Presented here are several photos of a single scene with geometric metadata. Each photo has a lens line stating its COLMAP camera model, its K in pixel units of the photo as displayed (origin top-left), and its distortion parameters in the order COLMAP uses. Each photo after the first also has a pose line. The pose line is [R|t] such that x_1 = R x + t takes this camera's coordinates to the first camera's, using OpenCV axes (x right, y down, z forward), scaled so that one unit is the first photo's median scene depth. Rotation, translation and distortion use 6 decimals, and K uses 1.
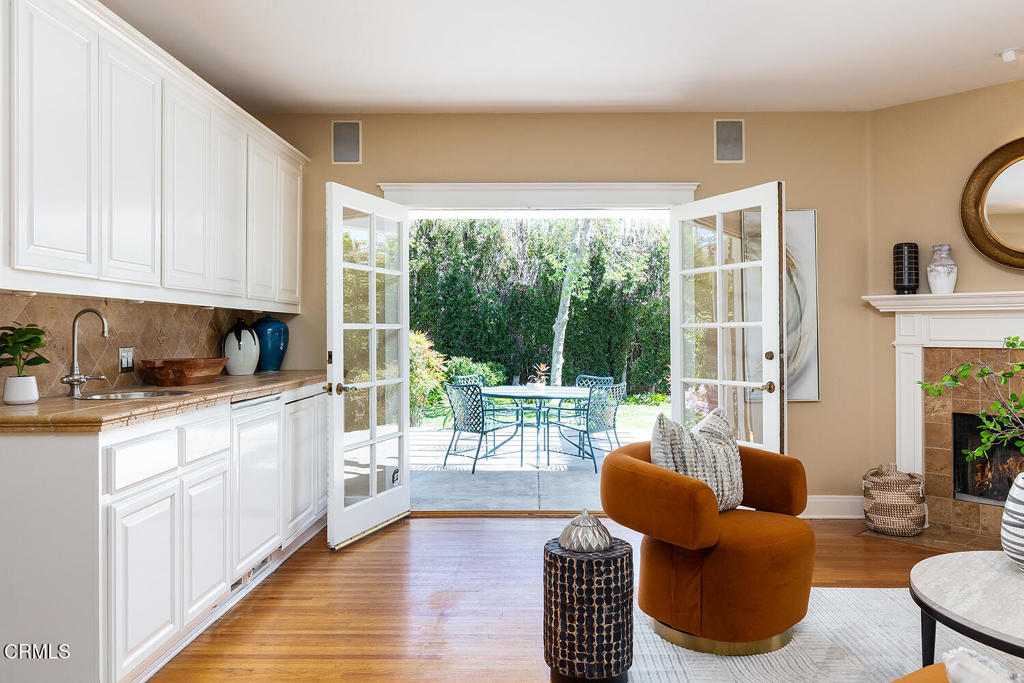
lens RADIAL K [[726.0, 0, 510.2], [0, 726.0, 331.6], [0, 0, 1]] dist [0.004740, -0.008094]
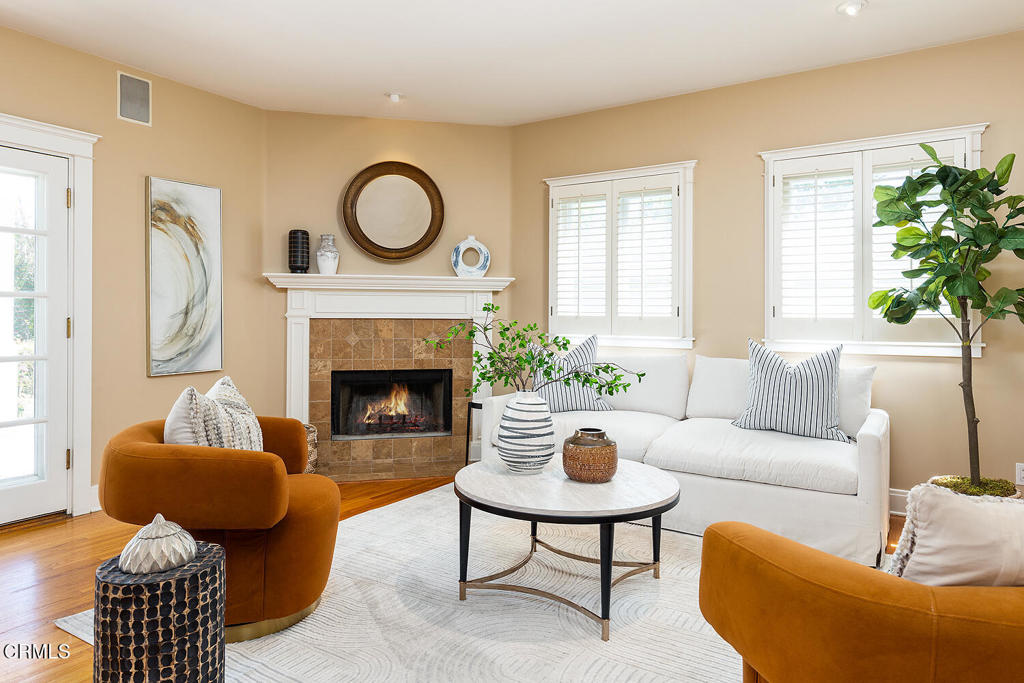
lens RADIAL K [[629.6, 0, 520.2], [0, 629.6, 308.4], [0, 0, 1]] dist [-0.002558, -0.001090]
pose [[0.508241, 0.011949, 0.861132, -0.166582], [-0.003851, 0.999925, -0.011602, 0.017345], [-0.861206, 0.002581, 0.508249, 0.189748]]
